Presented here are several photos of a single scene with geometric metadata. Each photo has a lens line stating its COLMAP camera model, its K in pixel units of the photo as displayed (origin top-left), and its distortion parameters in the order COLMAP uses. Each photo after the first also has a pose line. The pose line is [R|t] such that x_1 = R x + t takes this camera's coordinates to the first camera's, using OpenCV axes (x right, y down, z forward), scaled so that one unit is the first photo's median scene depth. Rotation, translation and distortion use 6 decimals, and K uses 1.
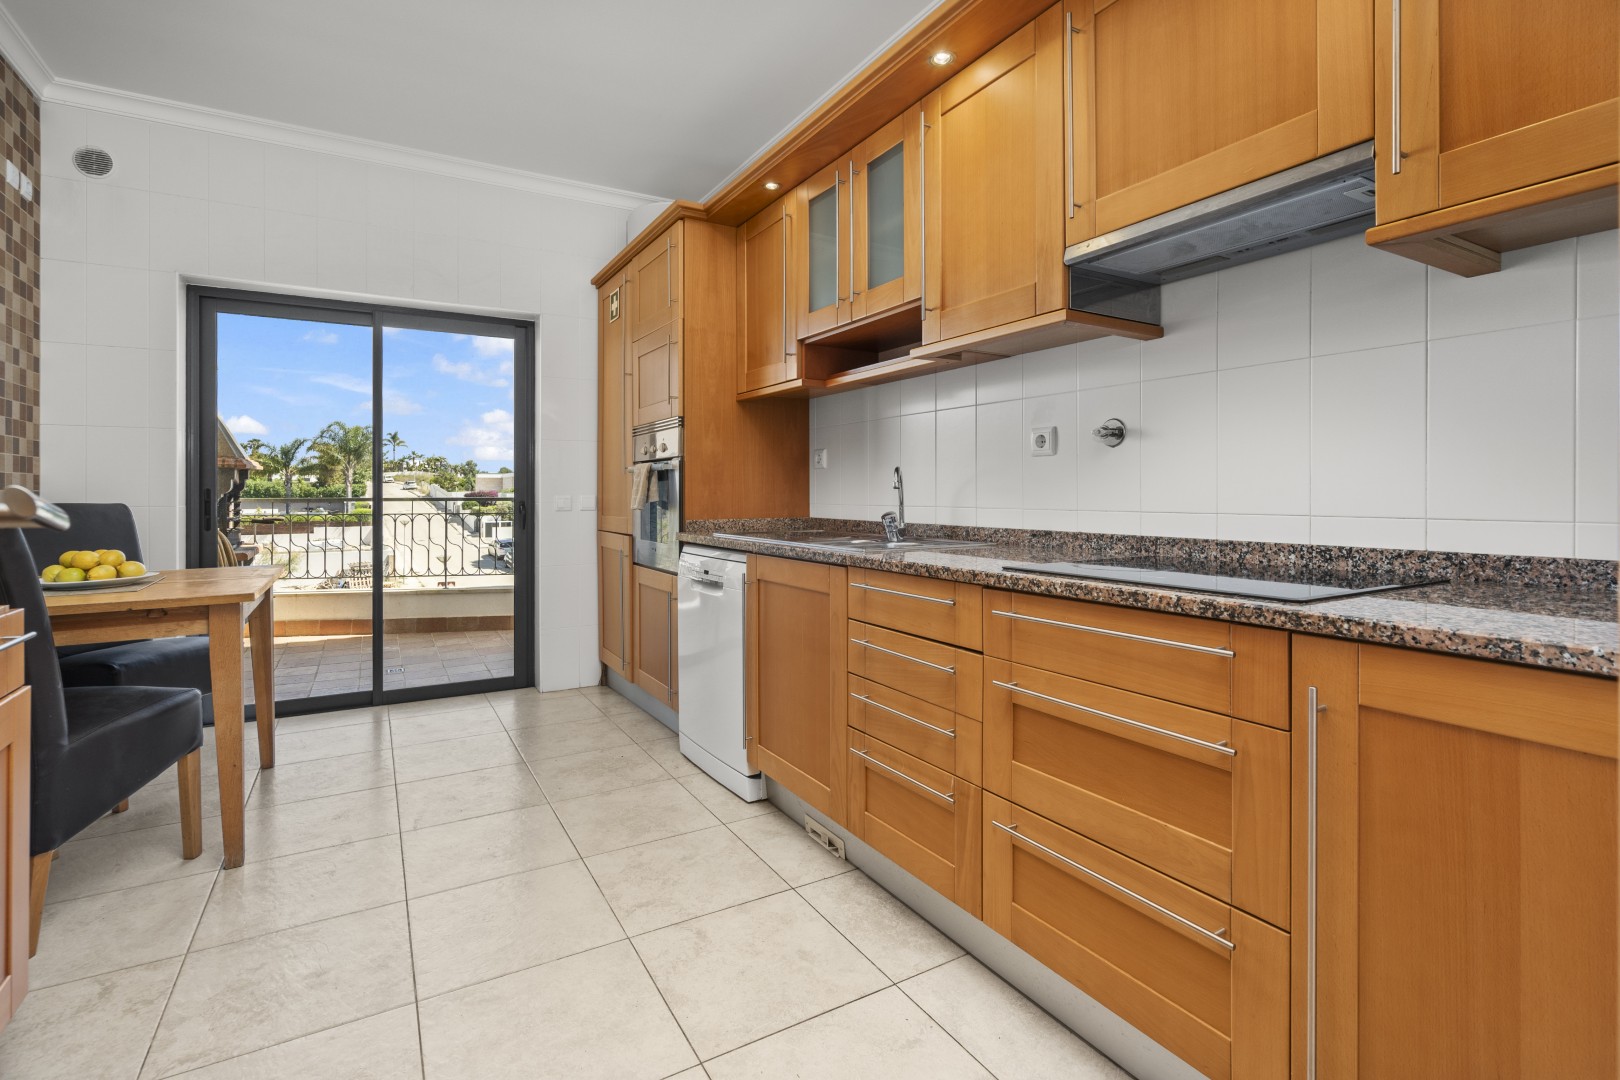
lens RADIAL K [[759.8, 0, 809.2], [0, 759.8, 494.9], [0, 0, 1]] dist [-0.000224, -0.000011]
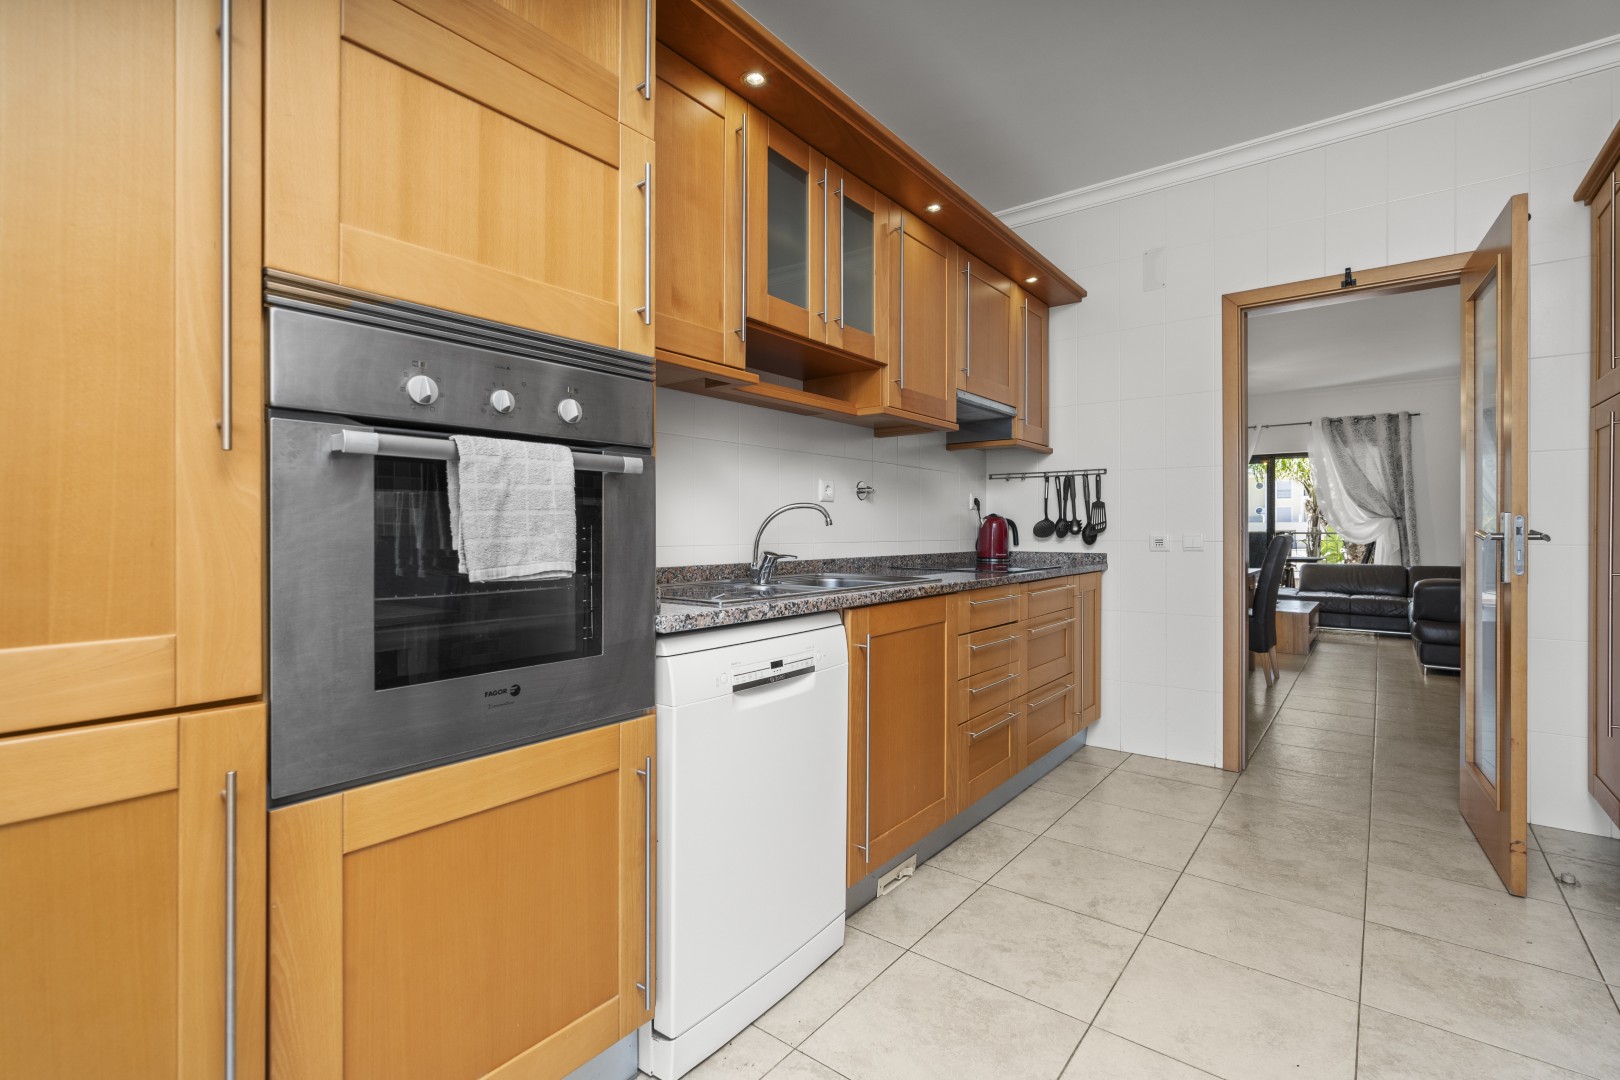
lens RADIAL K [[728.2, 0, 805.0], [0, 728.2, 536.4], [0, 0, 1]] dist [-0.001780, -0.000145]
pose [[-0.358541, -0.007487, 0.933484, -0.821146], [0.001899, 0.999960, 0.008750, -0.003079], [-0.933512, 0.004910, -0.358512, 1.447033]]
